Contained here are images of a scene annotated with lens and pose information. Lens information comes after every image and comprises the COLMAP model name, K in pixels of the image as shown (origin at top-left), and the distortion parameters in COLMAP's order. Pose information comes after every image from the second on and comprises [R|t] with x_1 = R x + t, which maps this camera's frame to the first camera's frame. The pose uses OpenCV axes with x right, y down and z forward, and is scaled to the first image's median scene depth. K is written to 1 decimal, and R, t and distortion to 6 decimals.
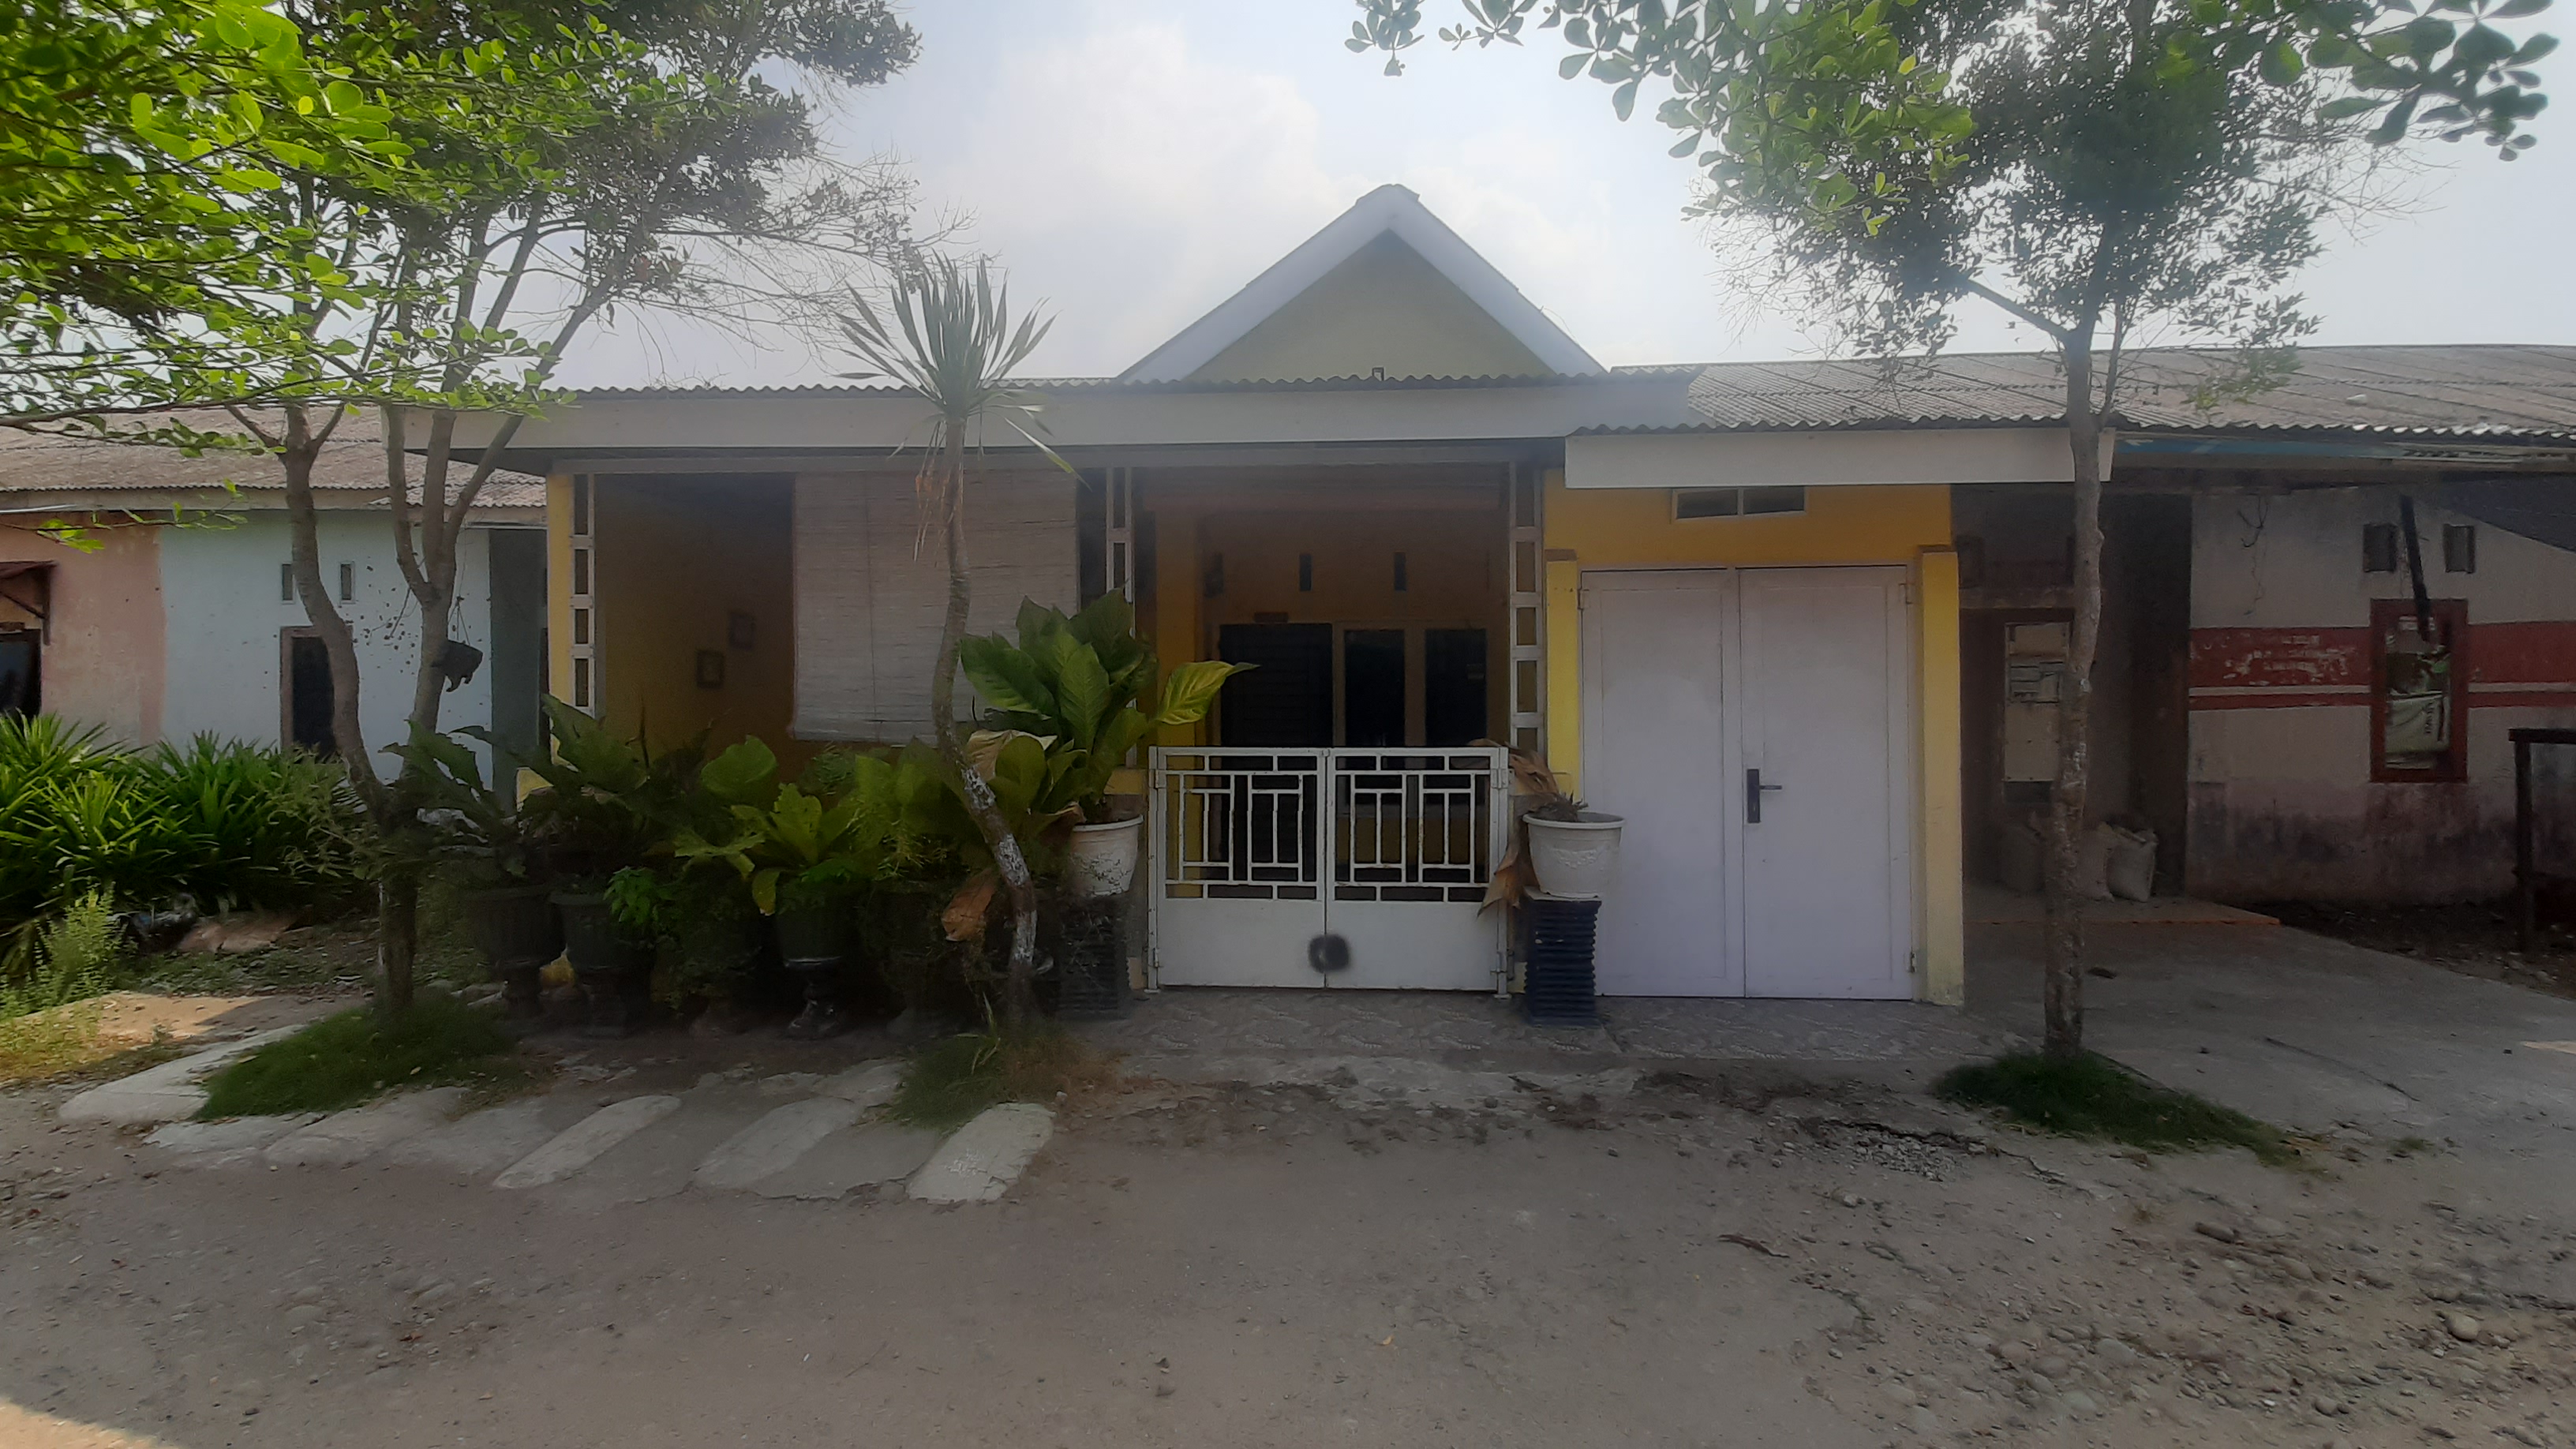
lens RADIAL K [[1051.0, 0, 1296.6], [0, 1051.0, 730.8], [0, 0, 1]] dist [-0.043600, 0.000001]
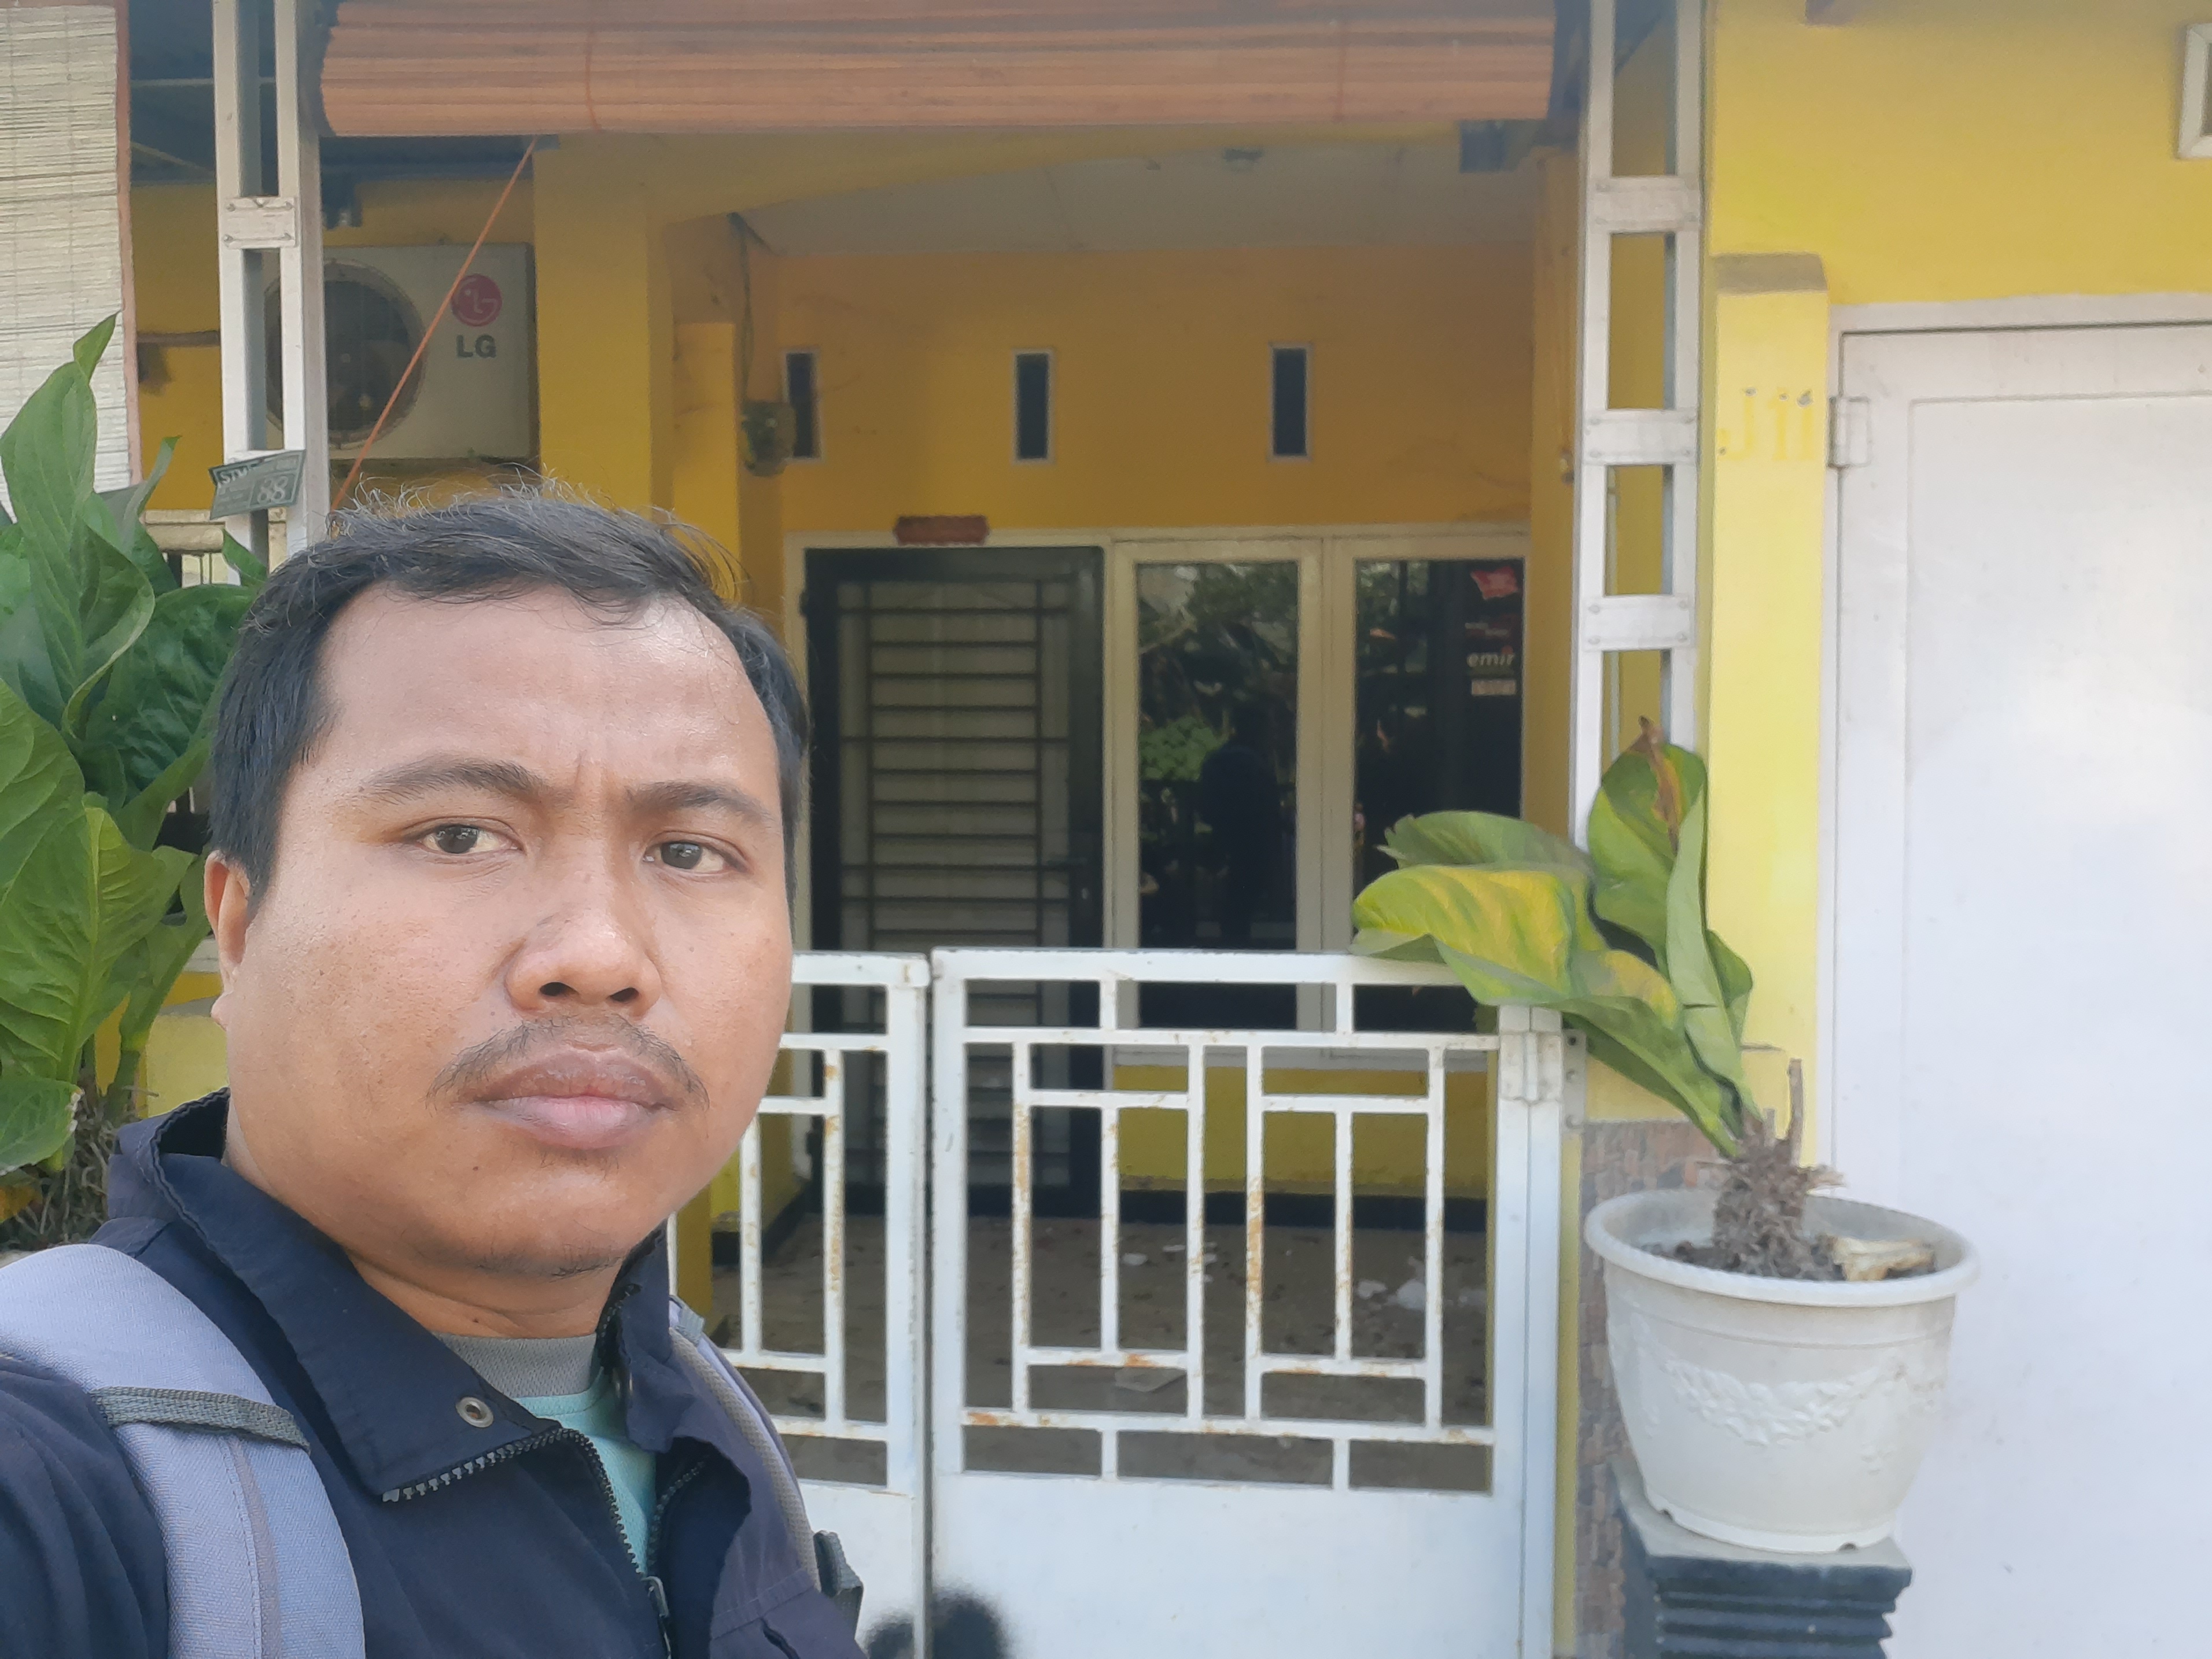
lens RADIAL K [[2087.1, 0, 1094.9], [0, 2087.1, 874.1], [0, 0, 1]] dist [0.003881, 0.000000]
pose [[0.999100, 0.007394, -0.041760, 0.096960], [-0.005693, 0.999156, 0.040688, -0.028567], [0.042025, -0.040414, 0.998299, 0.428542]]
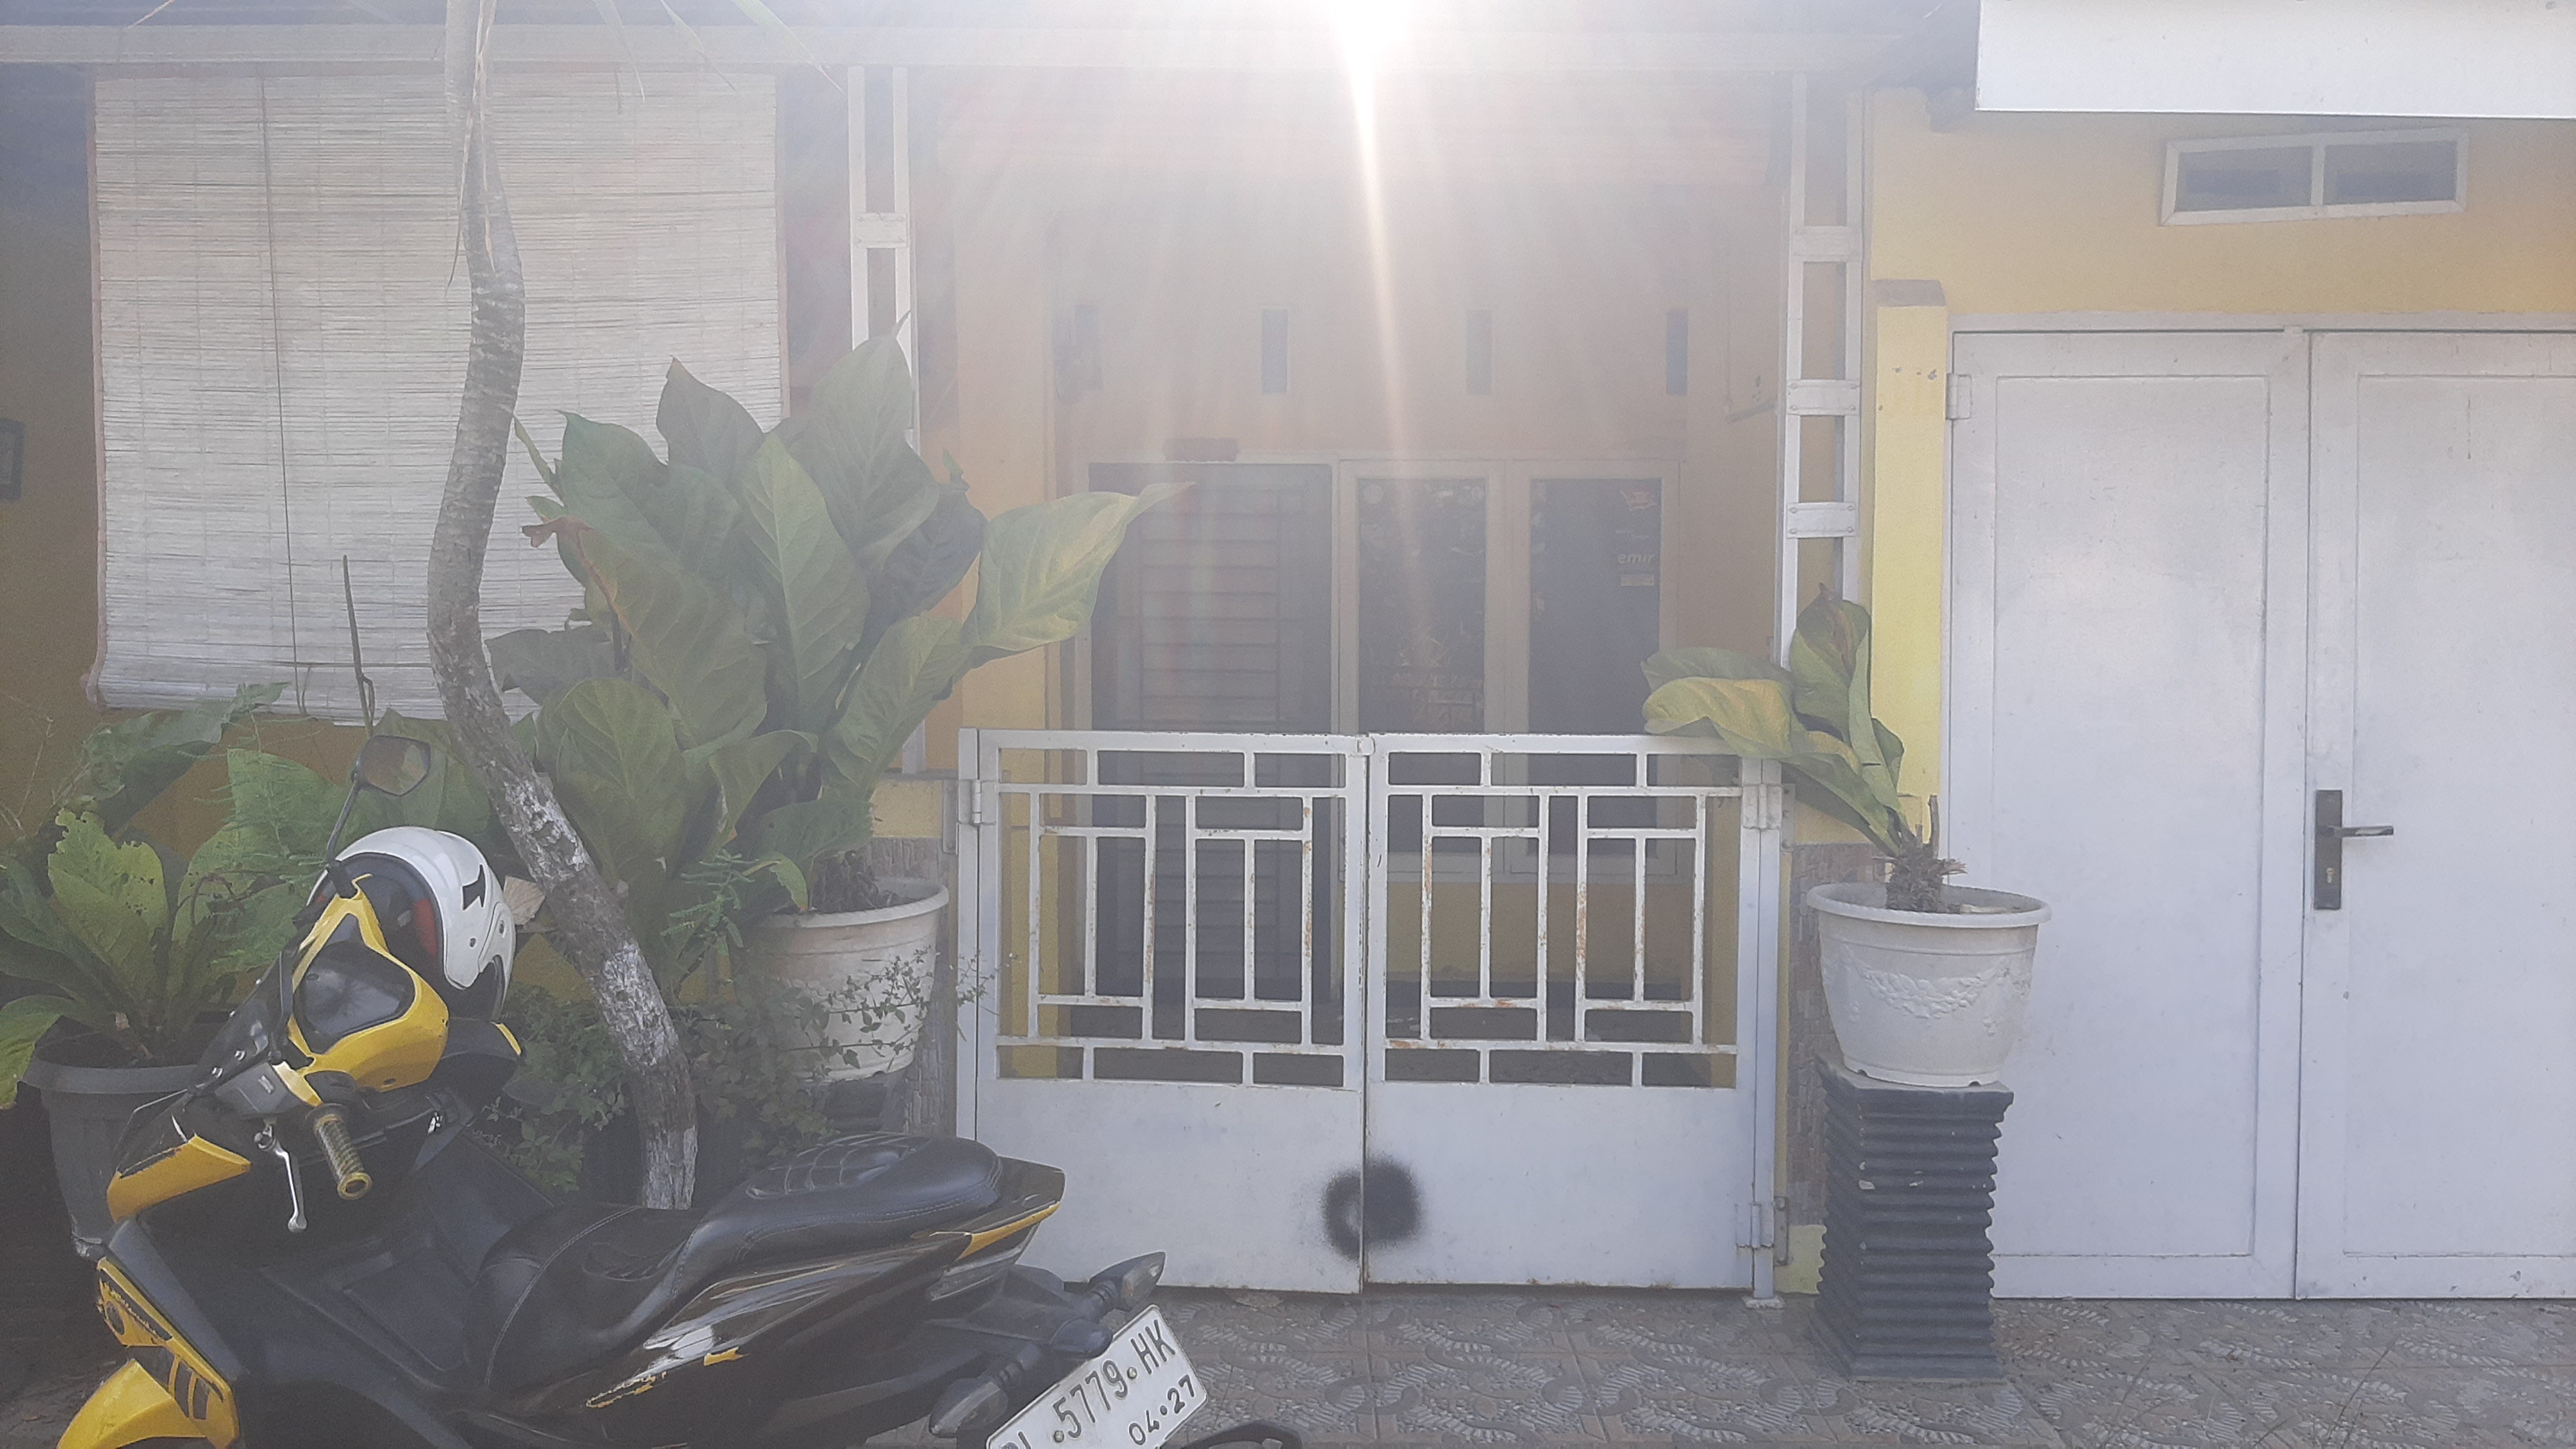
lens RADIAL K [[2066.9, 0, 1296.4], [0, 2066.9, 790.7], [0, 0, 1]] dist [0.043575, -0.114534]
pose [[0.998584, 0.004501, 0.053015, -0.046201], [-0.006615, 0.999187, 0.039770, 0.006012], [-0.052793, -0.040065, 0.997801, 0.147436]]
